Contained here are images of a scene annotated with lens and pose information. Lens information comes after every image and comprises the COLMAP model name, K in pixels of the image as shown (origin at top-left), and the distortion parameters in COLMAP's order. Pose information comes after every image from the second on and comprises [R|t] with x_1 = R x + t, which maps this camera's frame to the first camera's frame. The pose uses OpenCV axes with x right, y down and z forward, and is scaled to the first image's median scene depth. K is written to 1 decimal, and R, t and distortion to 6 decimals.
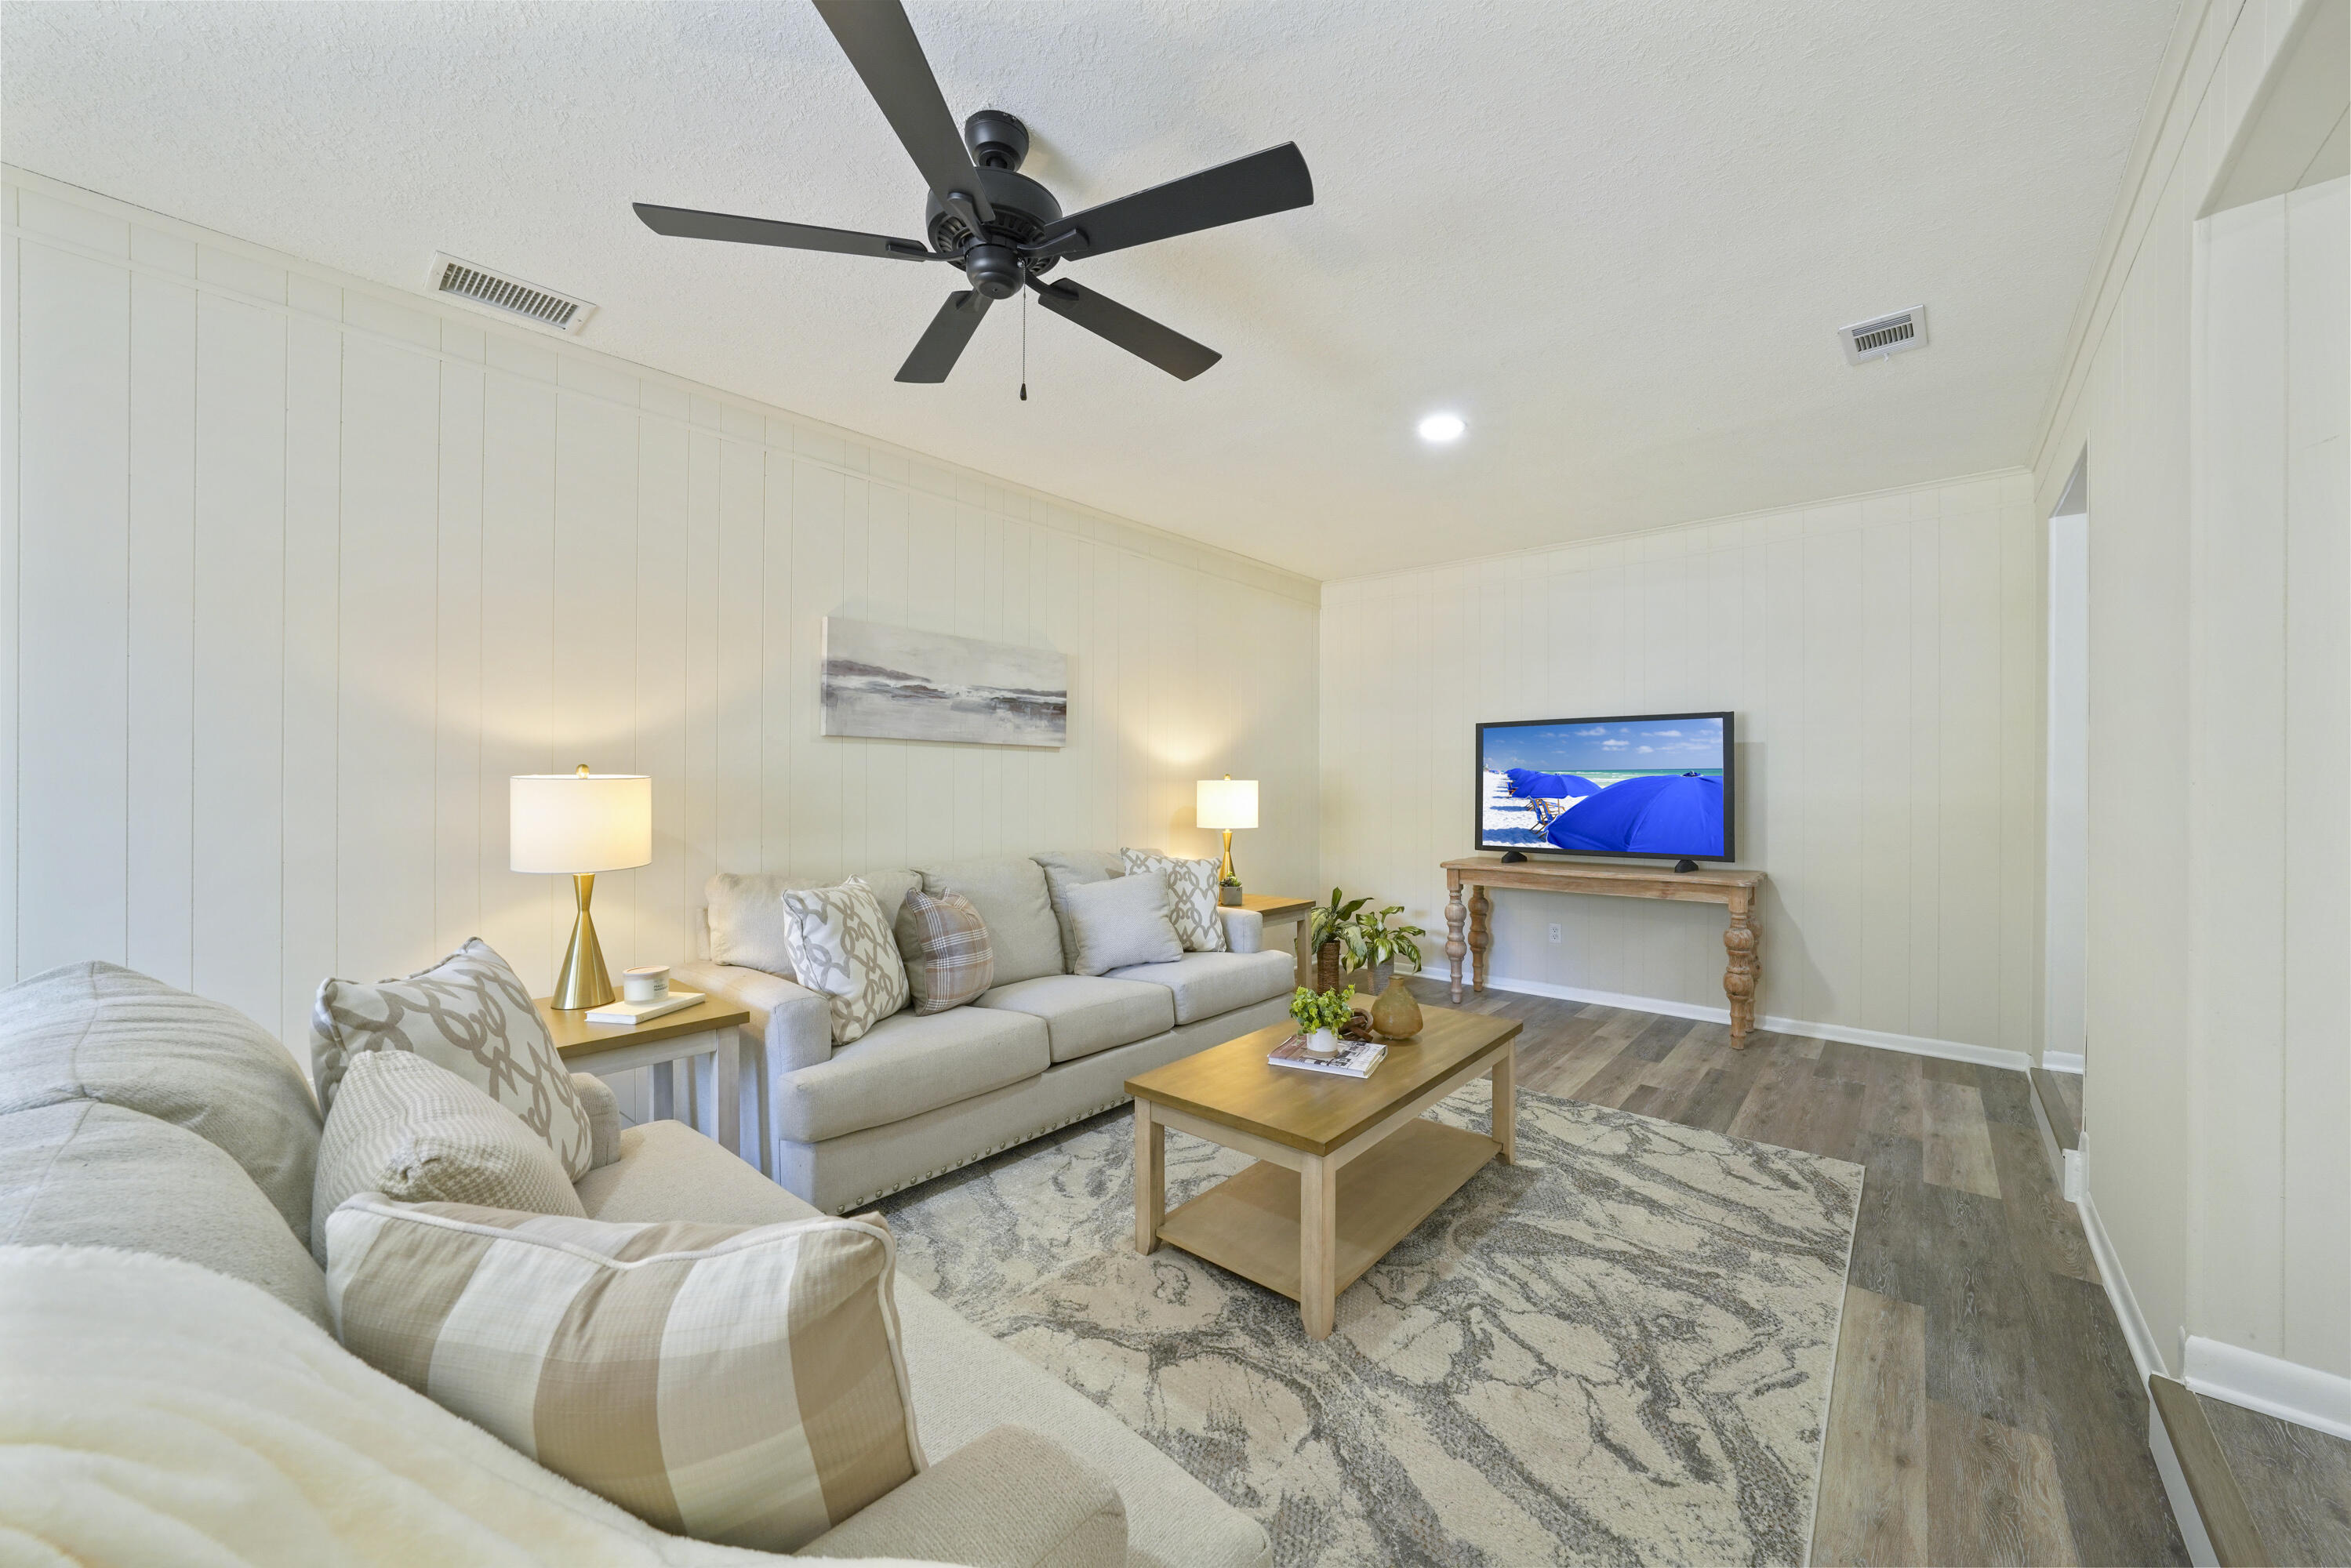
lens RADIAL K [[849.8, 0, 1198.2], [0, 849.8, 782.5], [0, 0, 1]] dist [-0.015956, 0.003319]
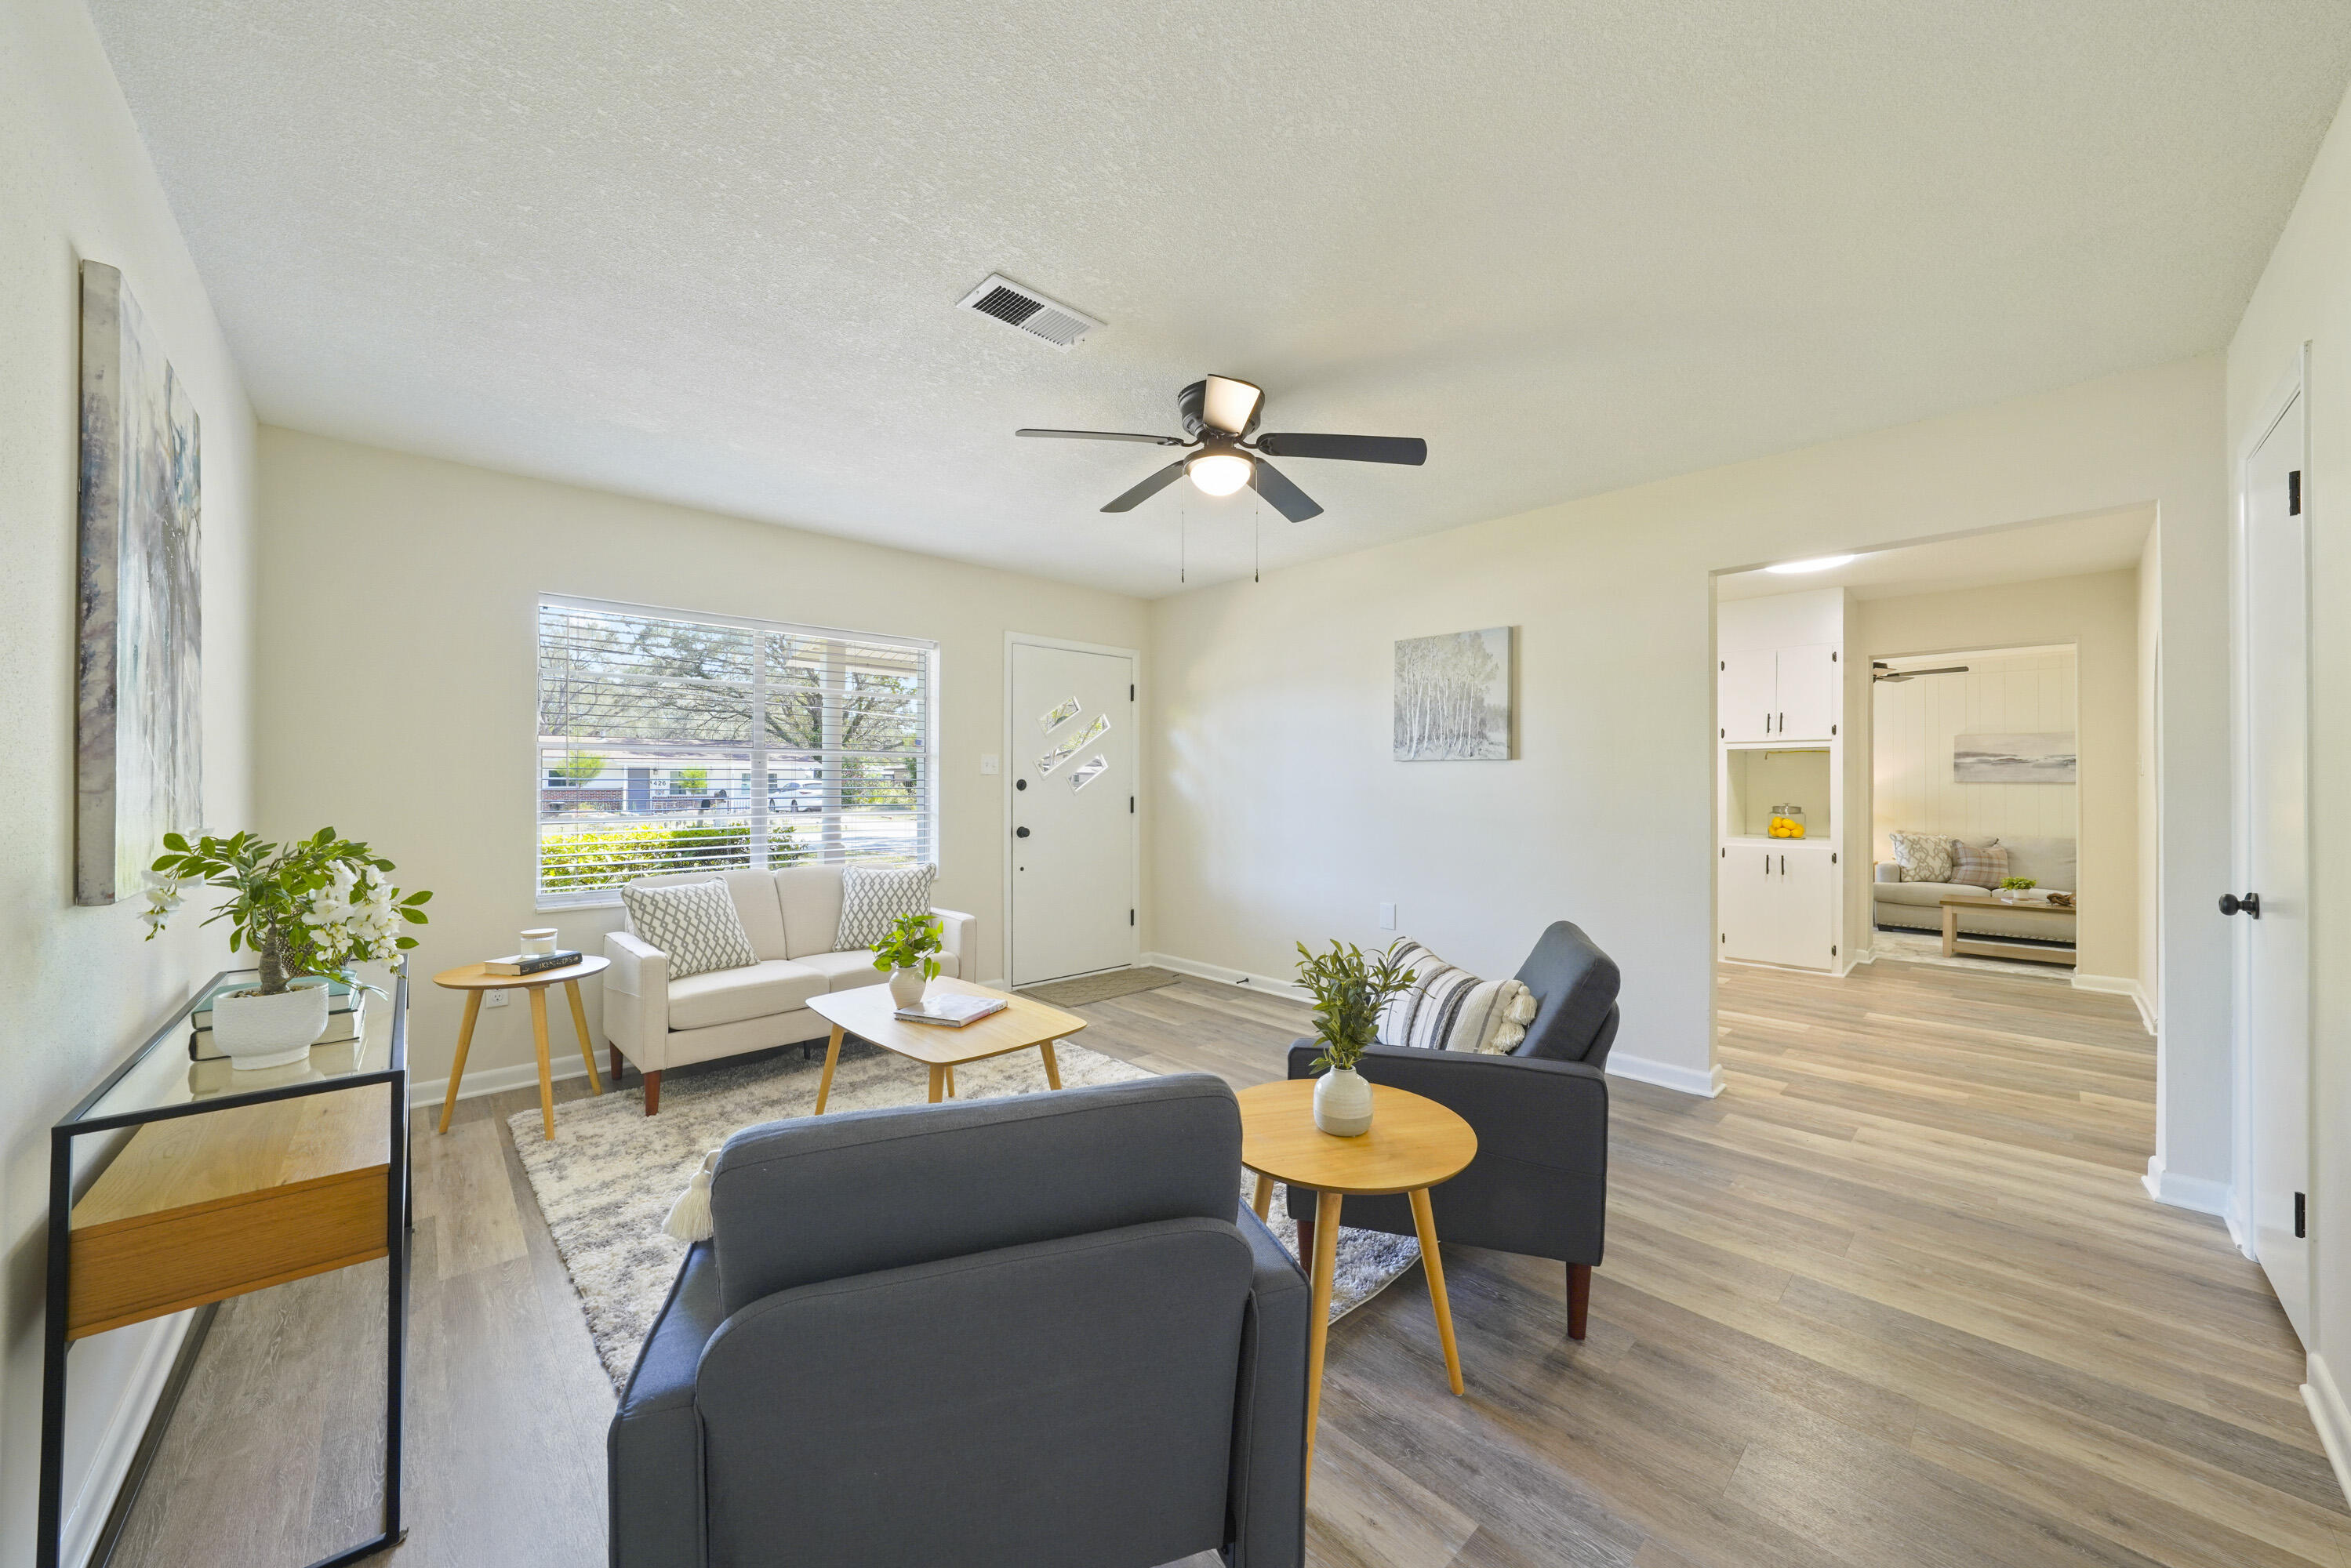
lens RADIAL K [[849.8, 0, 1177.5], [0, 849.8, 777.9], [0, 0, 1]] dist [-0.015956, 0.003319]
pose [[-0.100830, -0.009191, -0.994861, 2.598491], [-0.004465, 0.999951, -0.008786, -0.038412], [0.994894, 0.003556, -0.100866, -1.210999]]
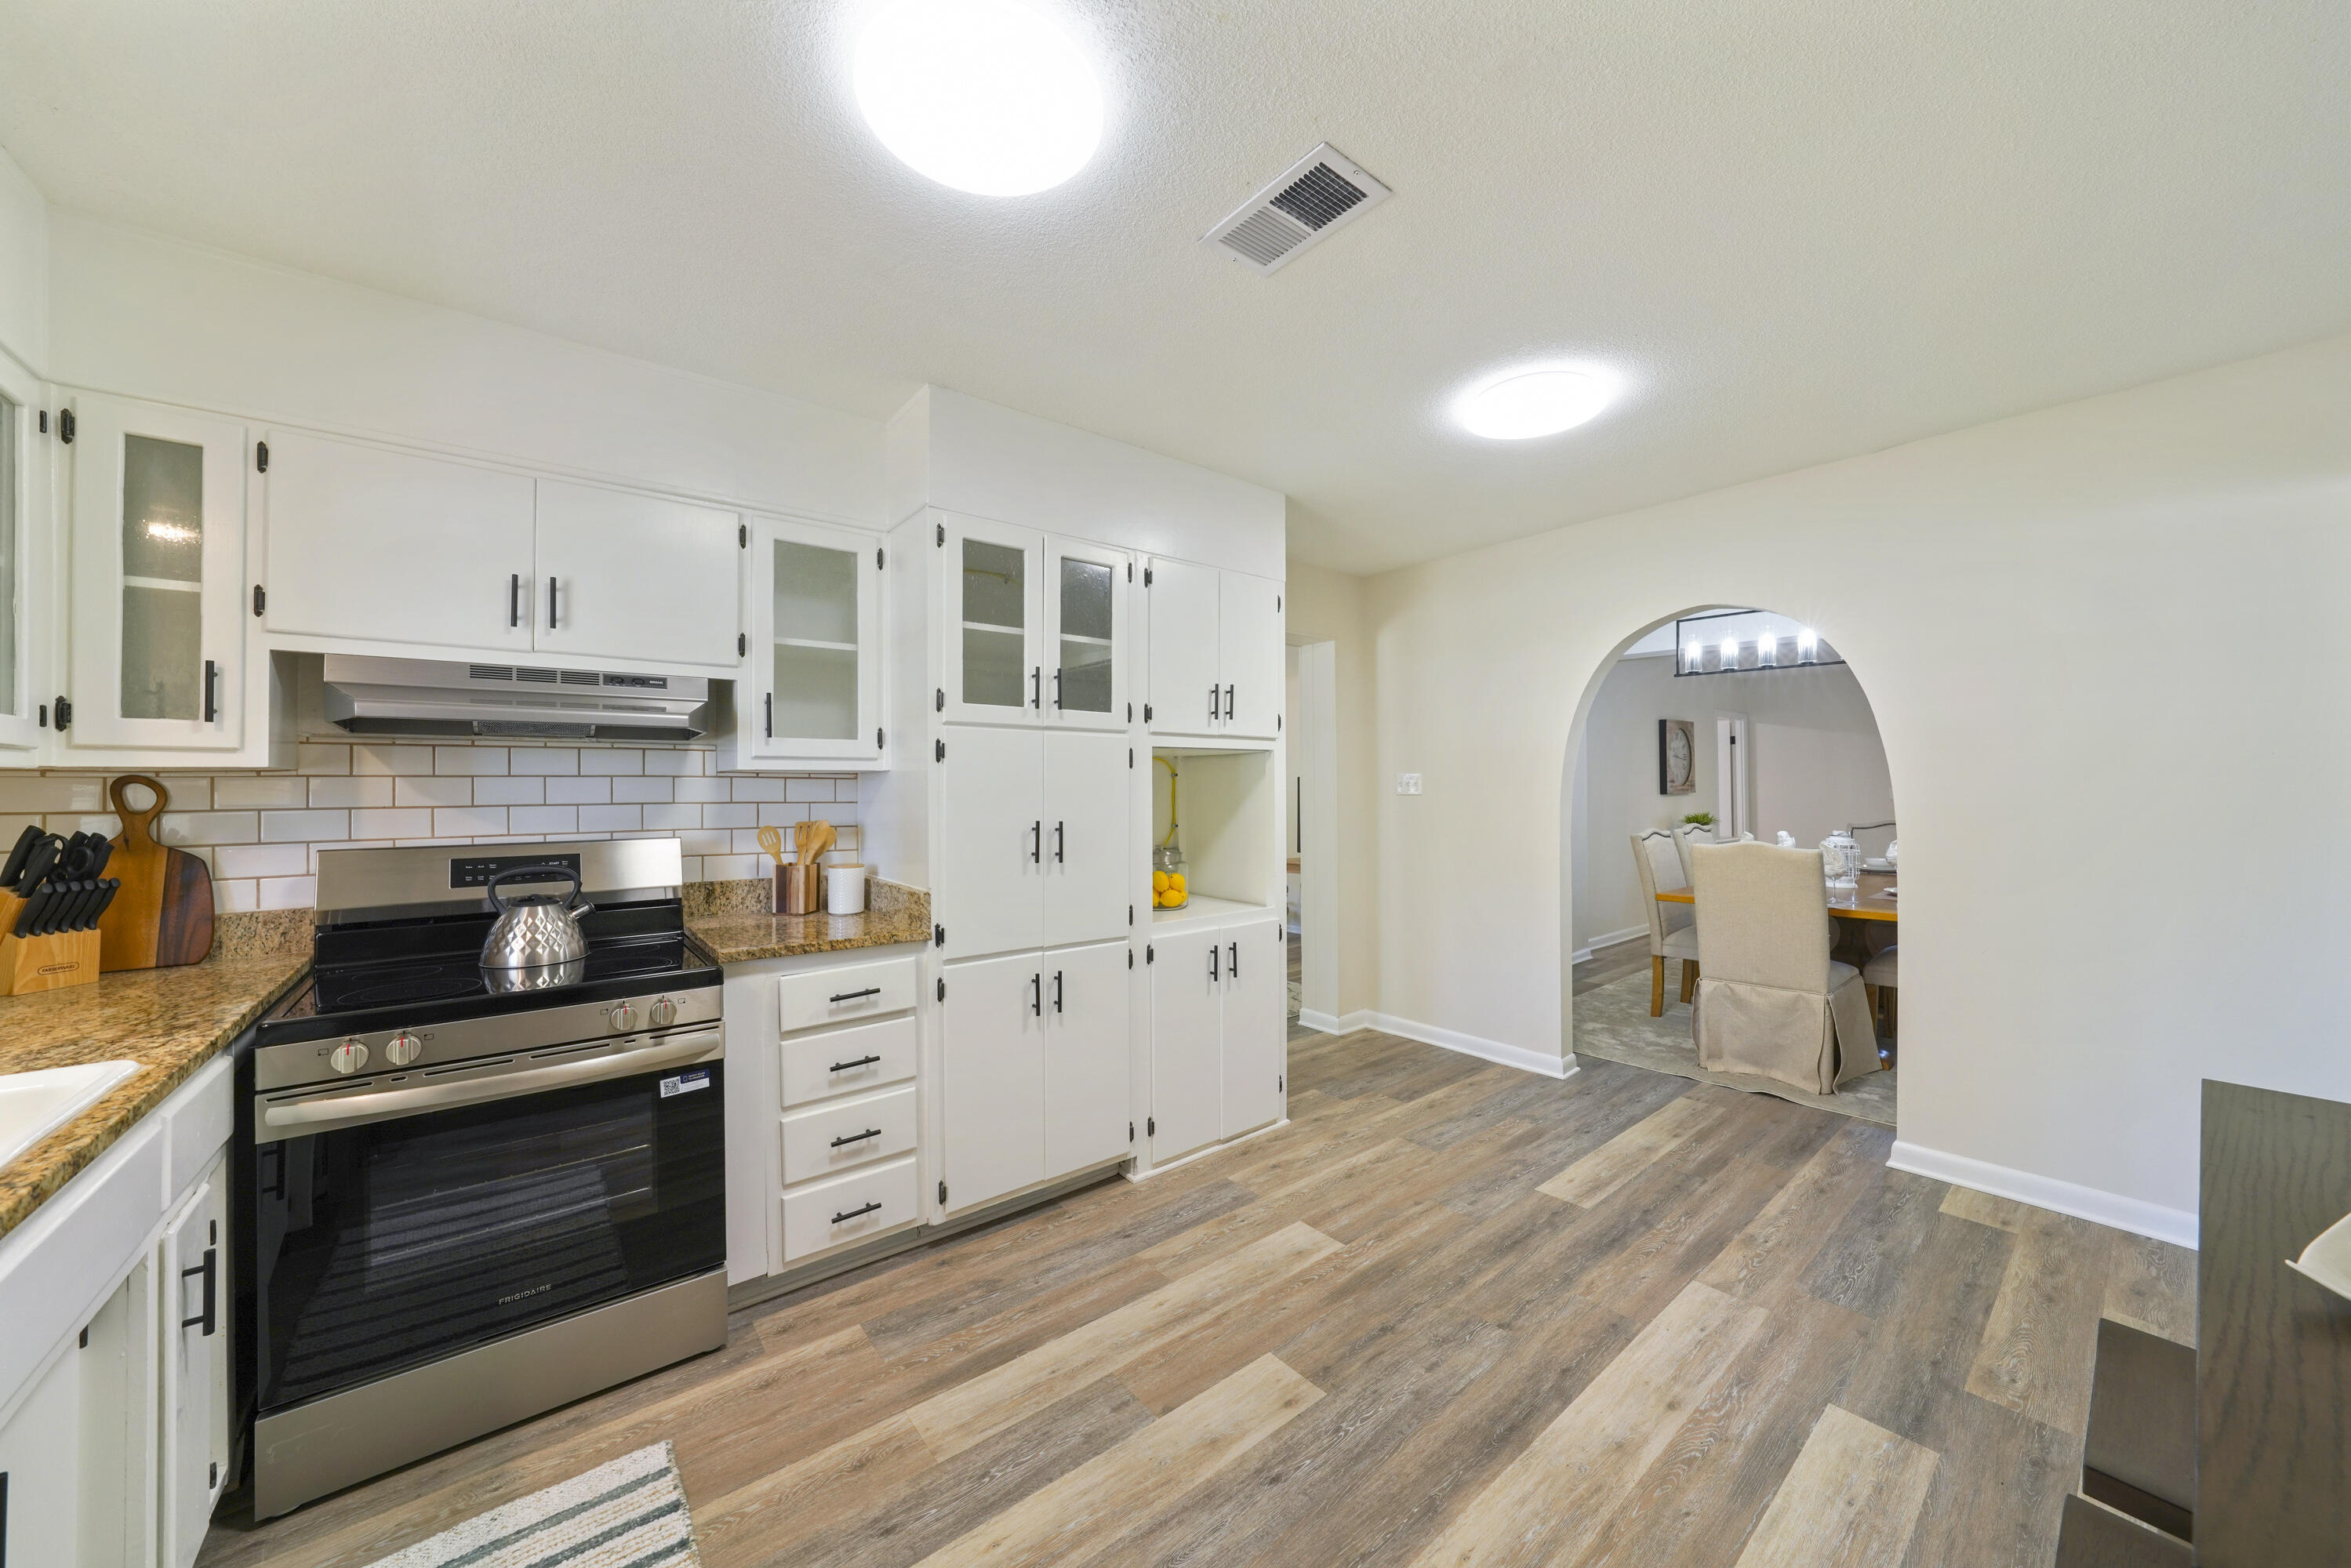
lens RADIAL K [[849.8, 0, 1171.9], [0, 849.8, 780.5], [0, 0, 1]] dist [-0.015956, 0.003319]
pose [[0.983503, -0.012096, -0.180485, 0.700012], [0.010200, 0.999883, -0.011428, -0.077489], [0.180602, 0.009398, 0.983511, -1.111240]]
